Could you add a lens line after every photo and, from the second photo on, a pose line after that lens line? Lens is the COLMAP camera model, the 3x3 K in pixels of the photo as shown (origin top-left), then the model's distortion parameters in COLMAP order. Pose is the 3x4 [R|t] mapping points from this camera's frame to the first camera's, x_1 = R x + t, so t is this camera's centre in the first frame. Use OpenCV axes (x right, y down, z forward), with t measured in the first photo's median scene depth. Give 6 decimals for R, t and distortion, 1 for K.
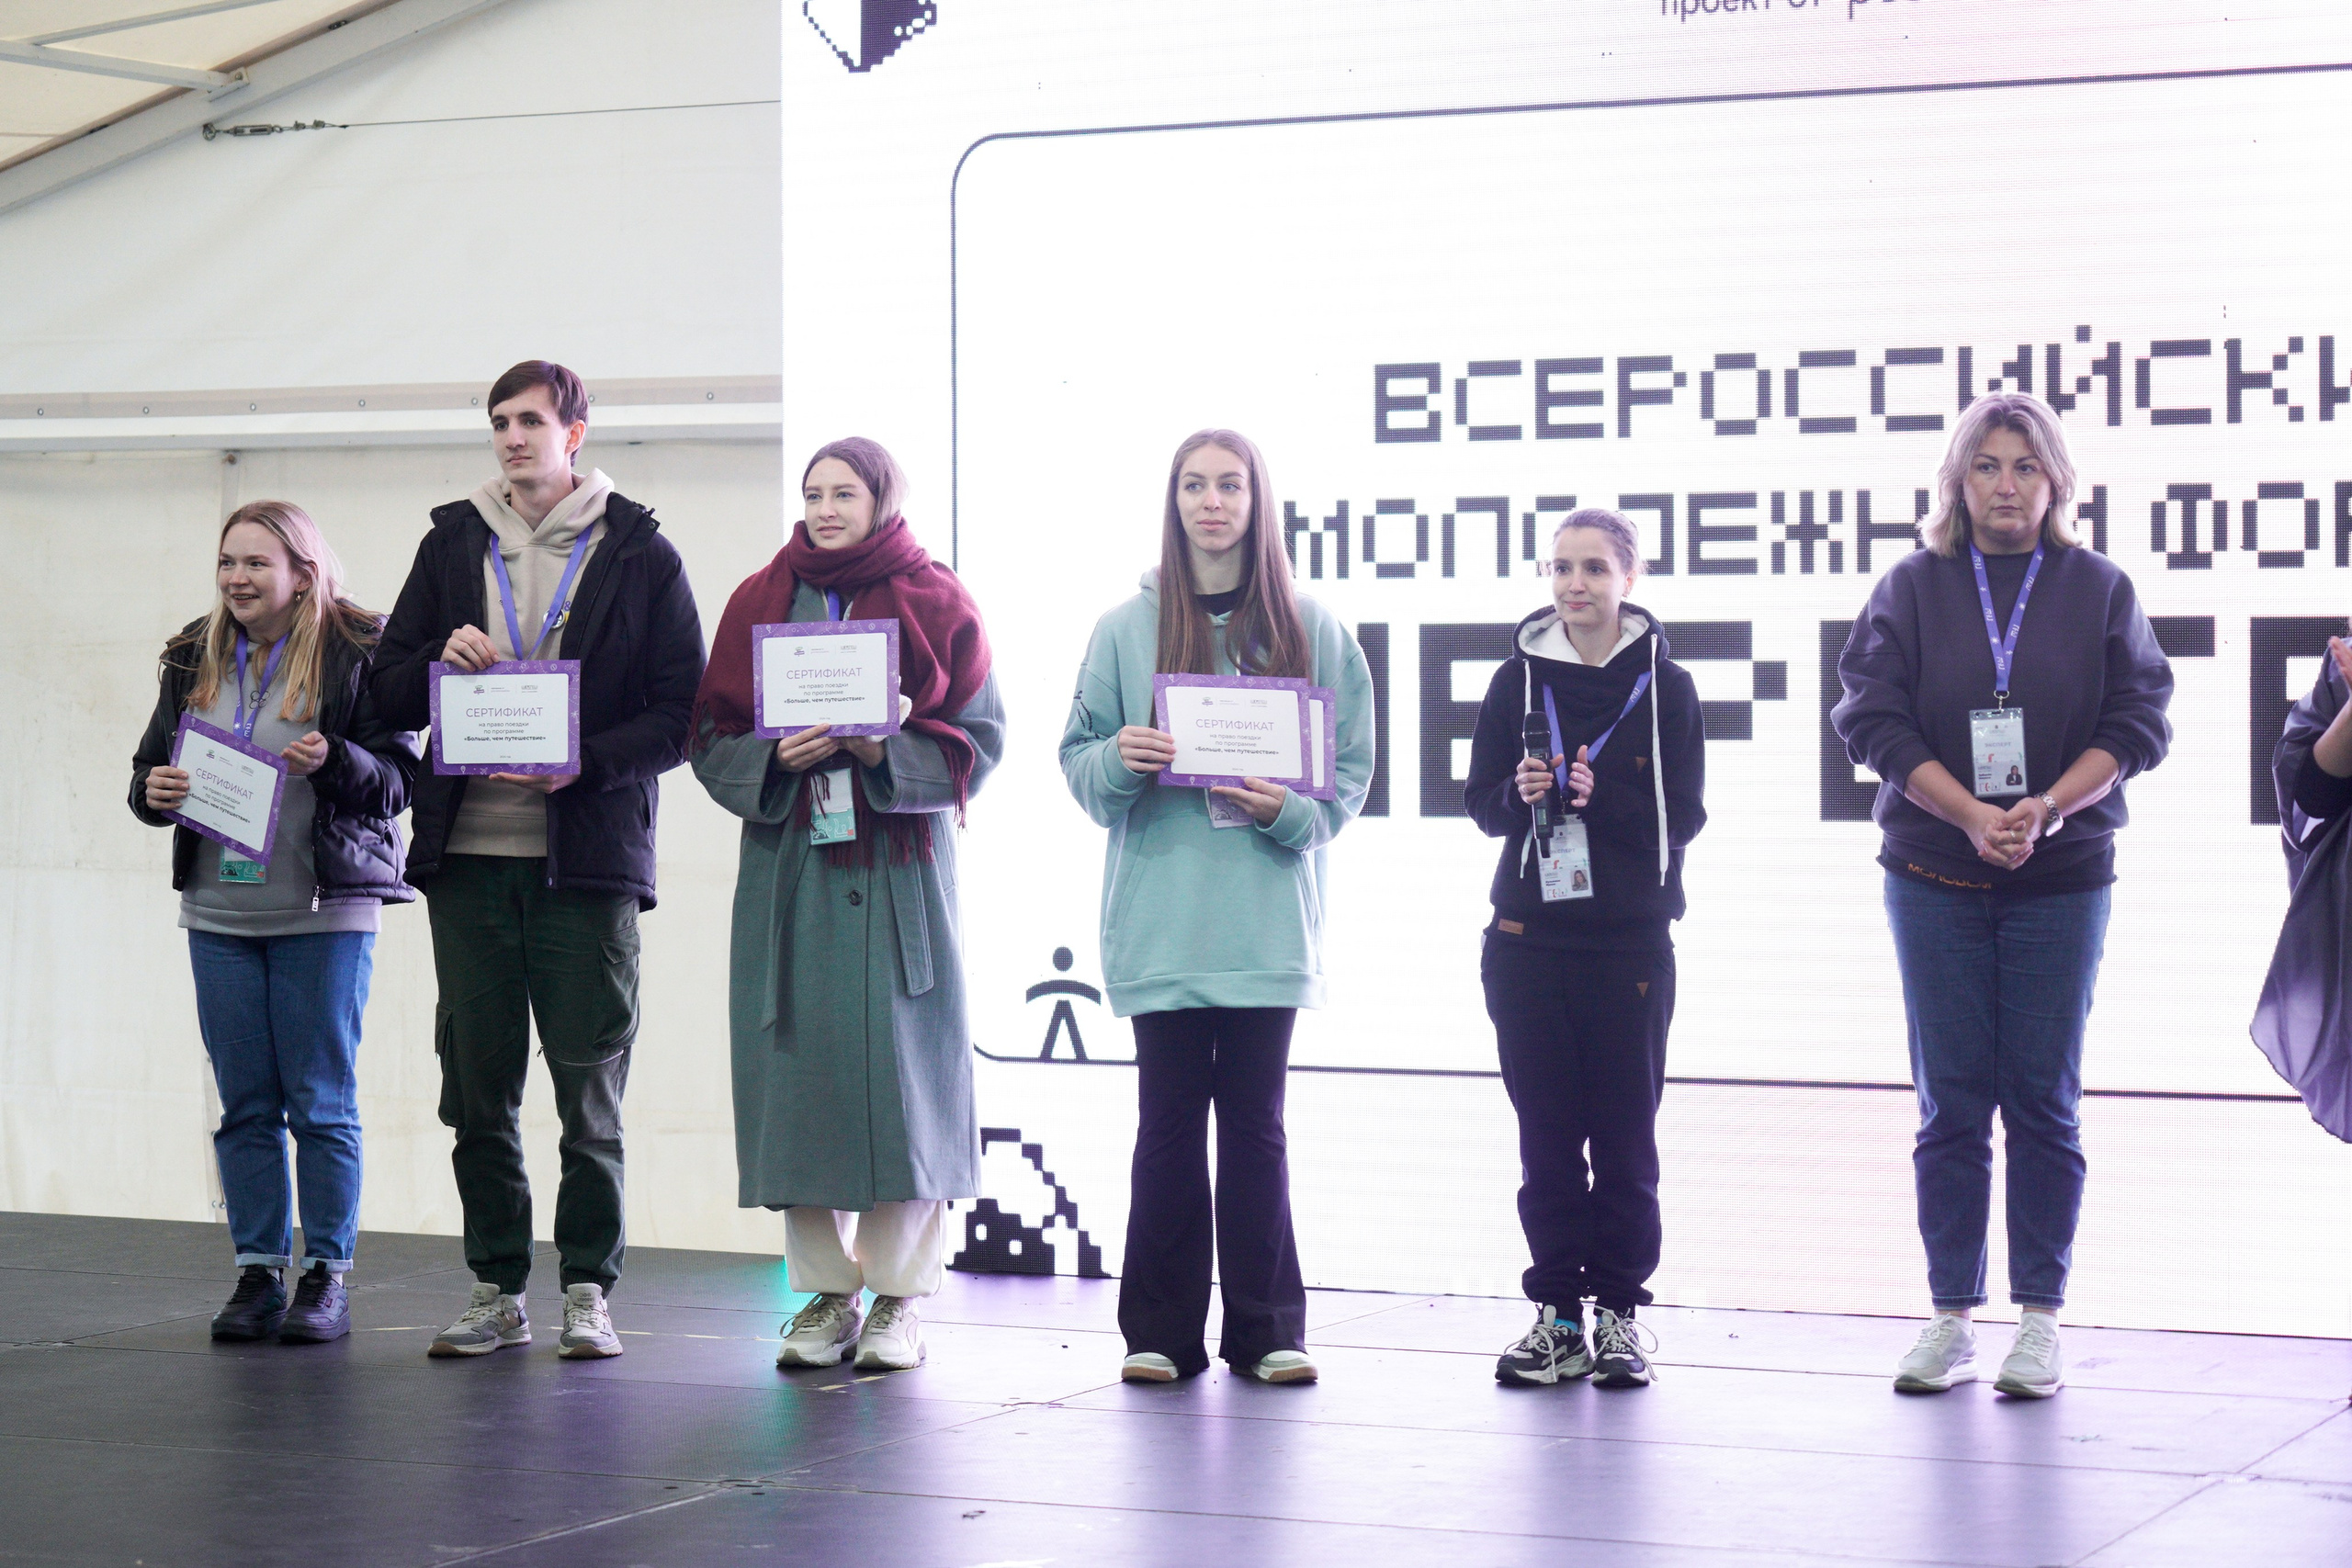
lens RADIAL K [[5063.1, 0, 1125.1], [0, 5063.1, 739.0], [0, 0, 1]] dist [-0.028410, 0.000000]
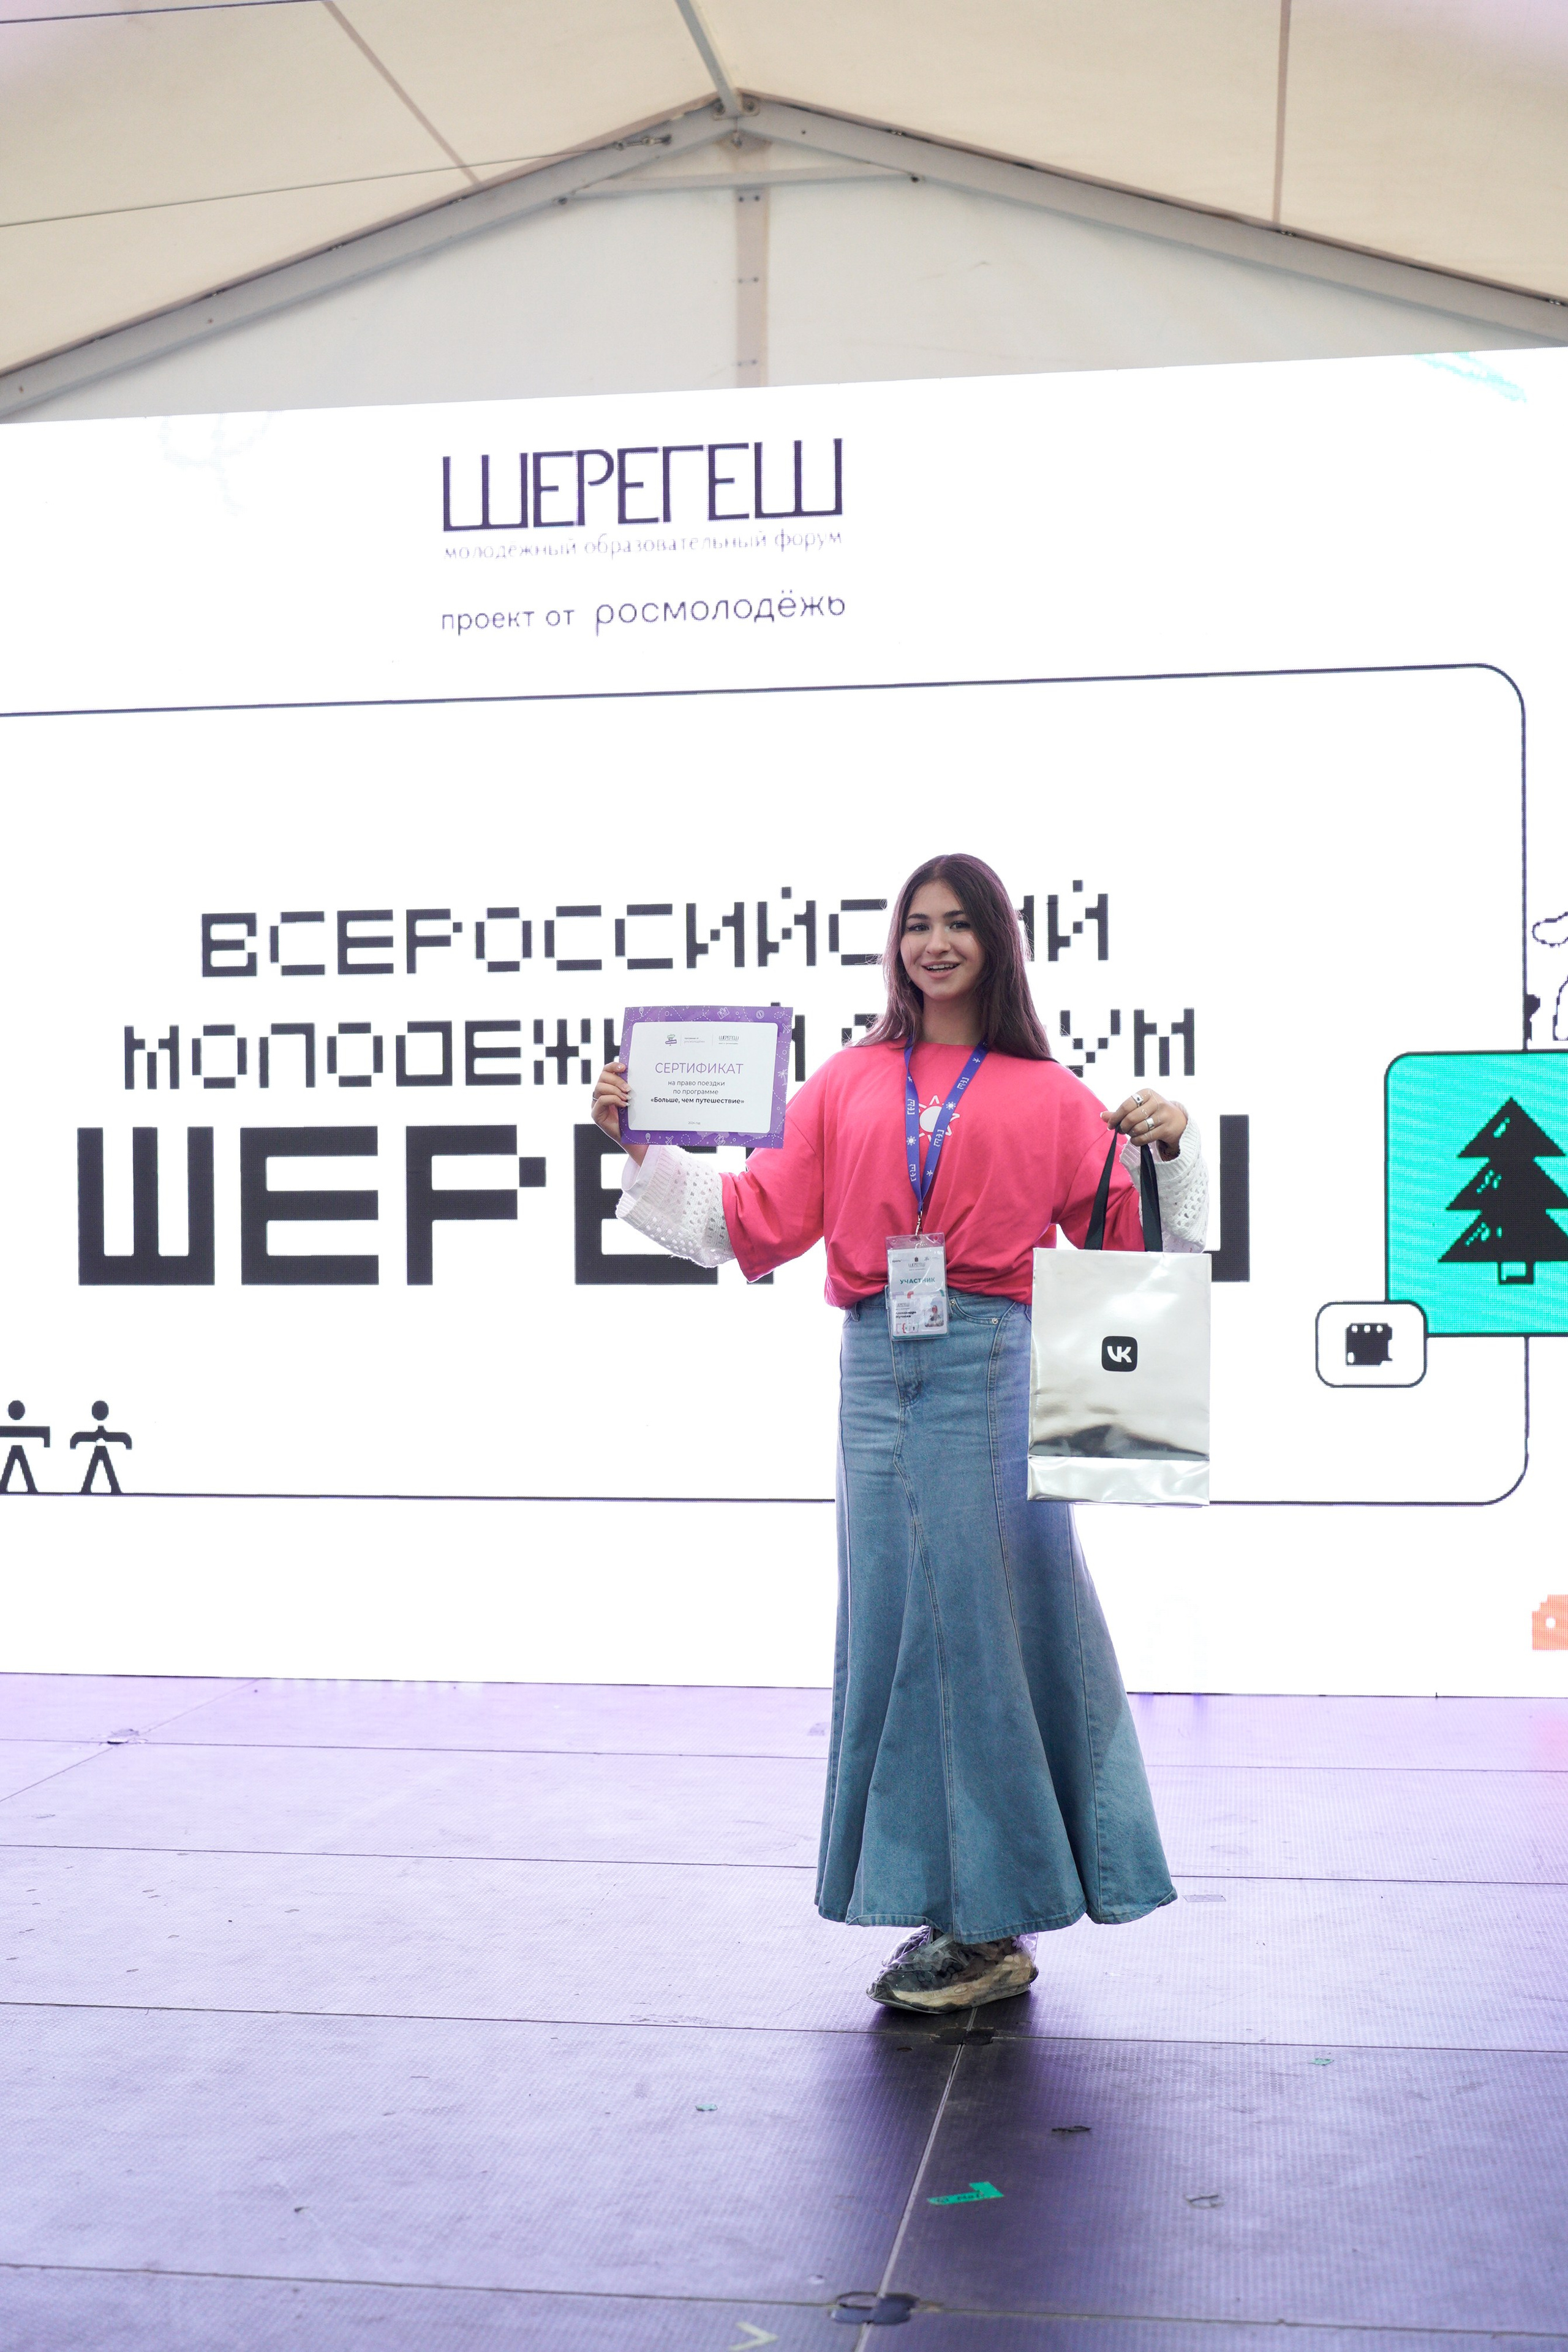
lens RADIAL K [[2932.9, 0, 792.8], [0, 2932.9, 1180.2], [0, 0, 1]] dist [0.021395, 0.000000]
pose [[0.962723, -0.004417, 0.270454, -0.004929], [0.007635, 0.999912, -0.010844, -0.001278], [-0.270382, 0.012505, 0.962672, 0.292979]]
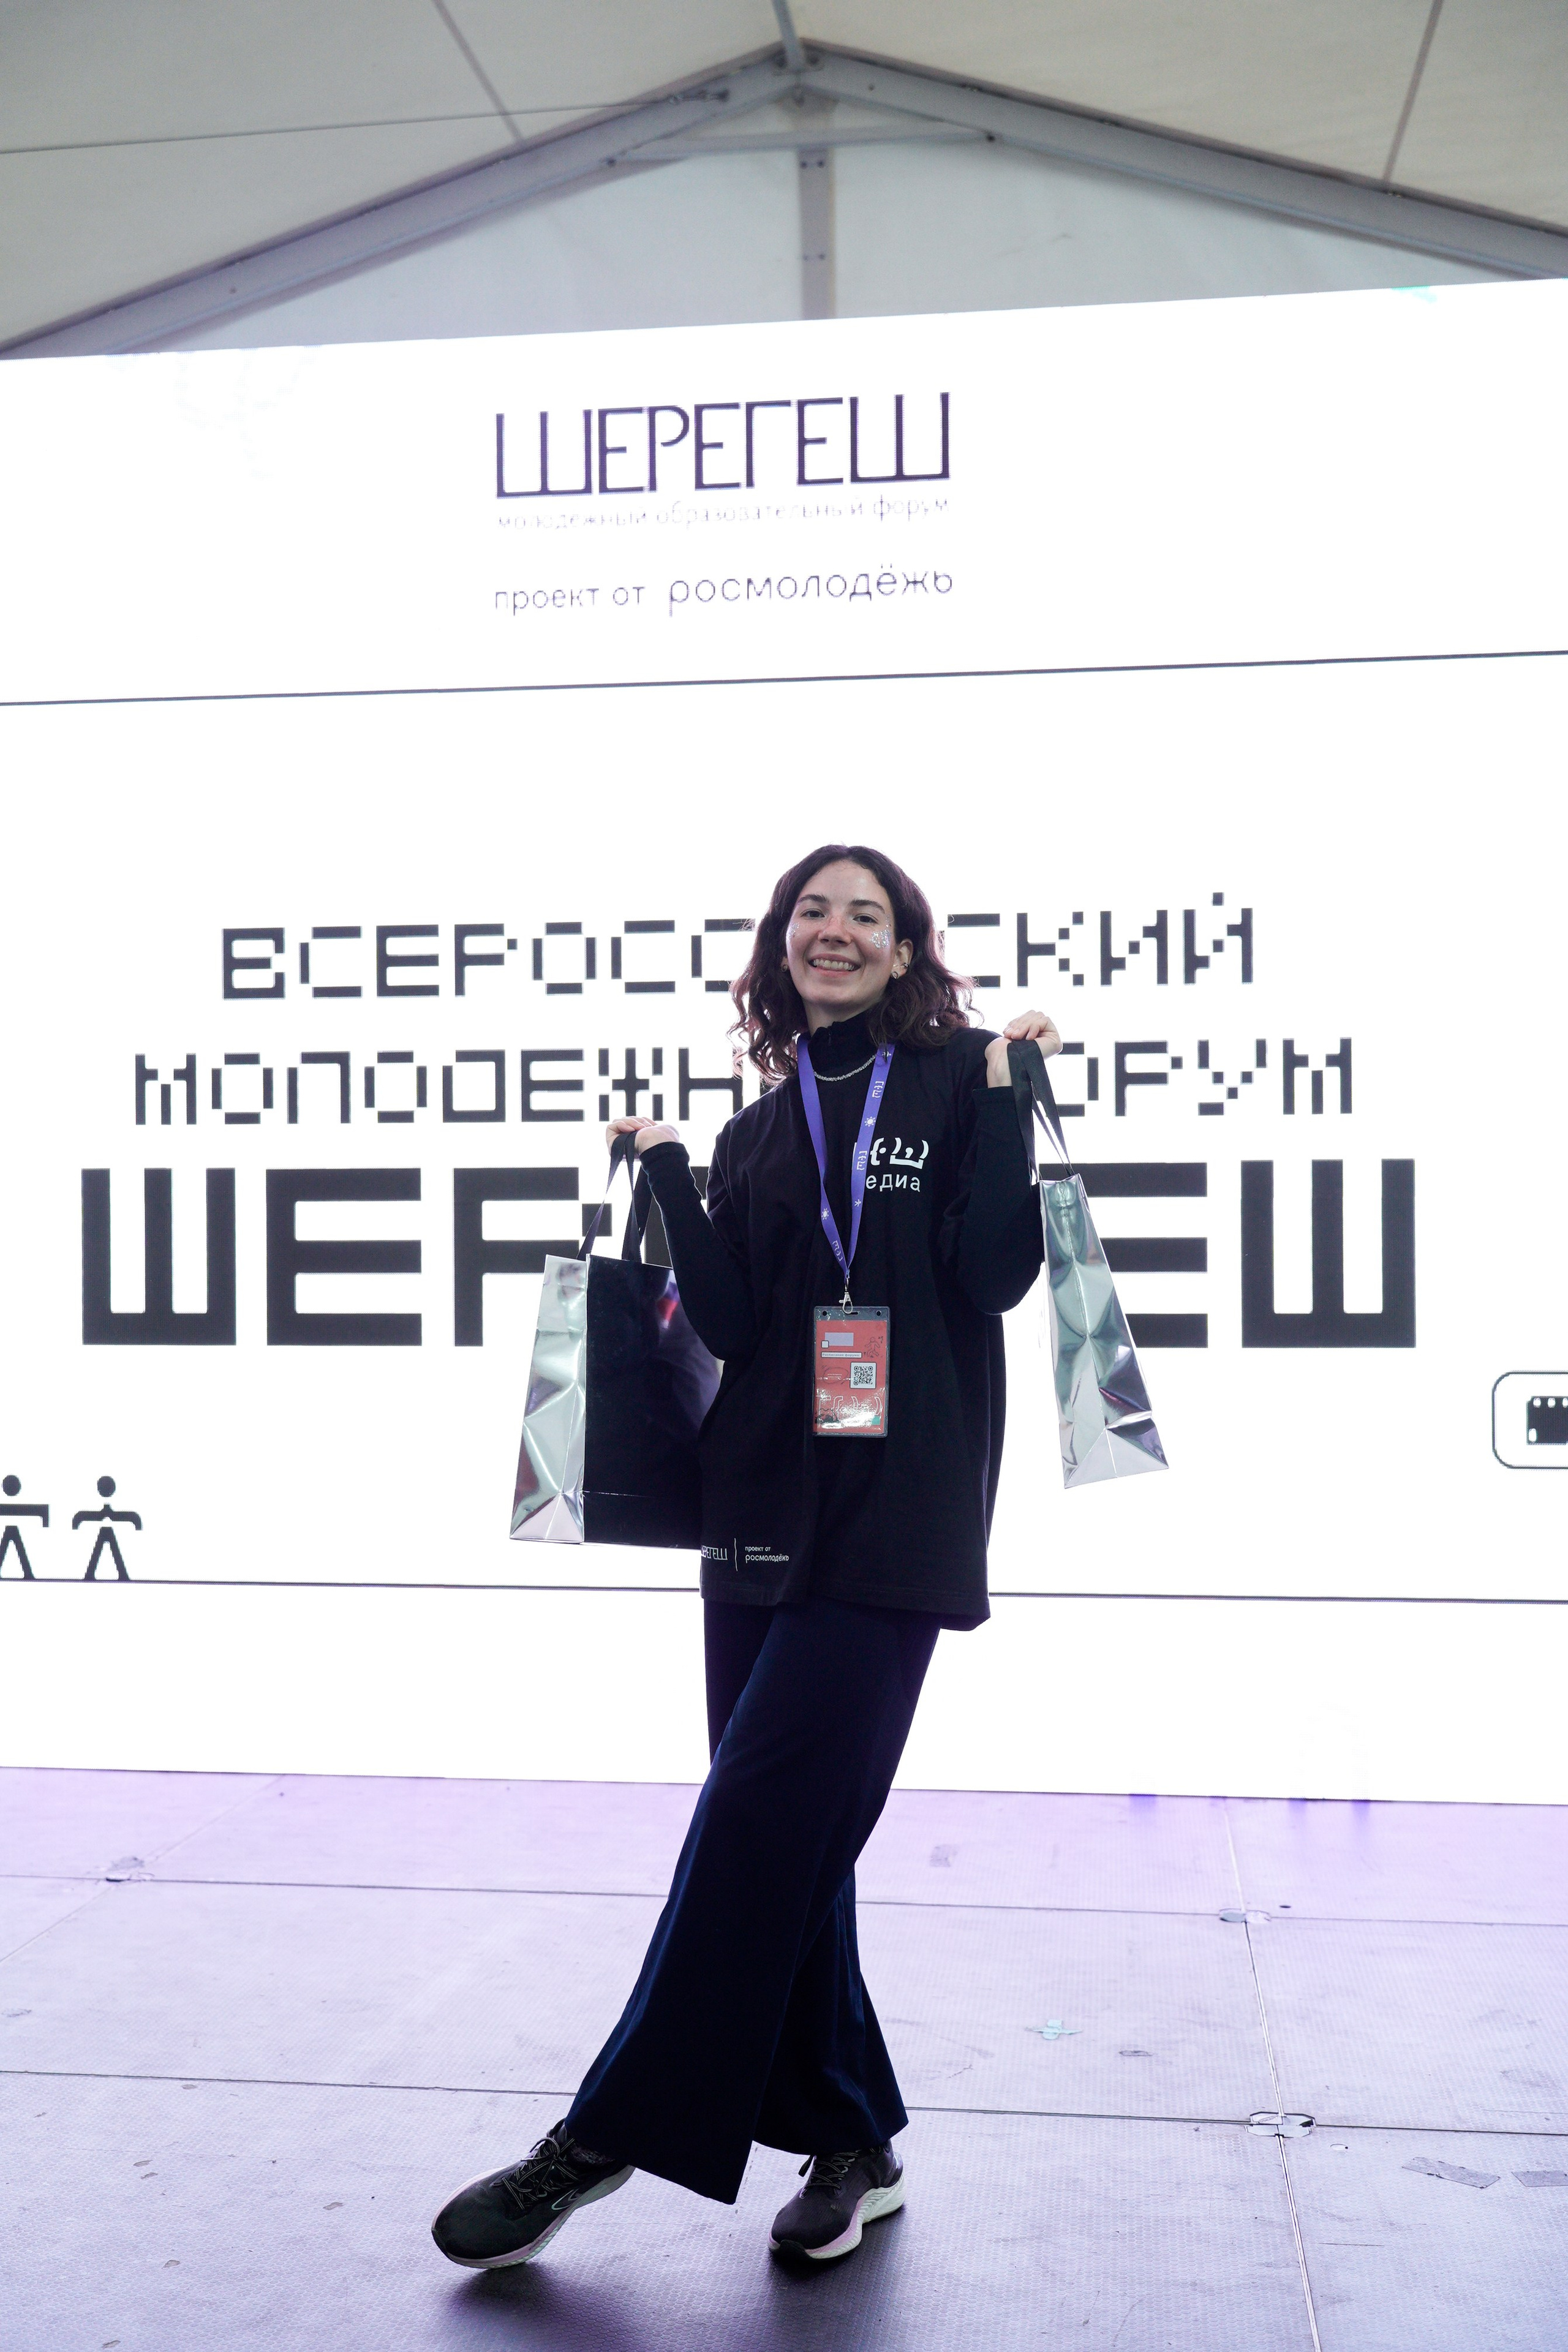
lens RADIAL K [[2582.2, 0, 781.8], [0, 2582.2, 1173.2], [0, 0, 1]] dist [0.043661, 0.000000]
pose [[0.957922, -0.002885, 0.287013, 0.005233], [0.006558, 0.999908, -0.011836, -0.014683], [-0.286952, 0.013220, 0.957854, 0.450016]]
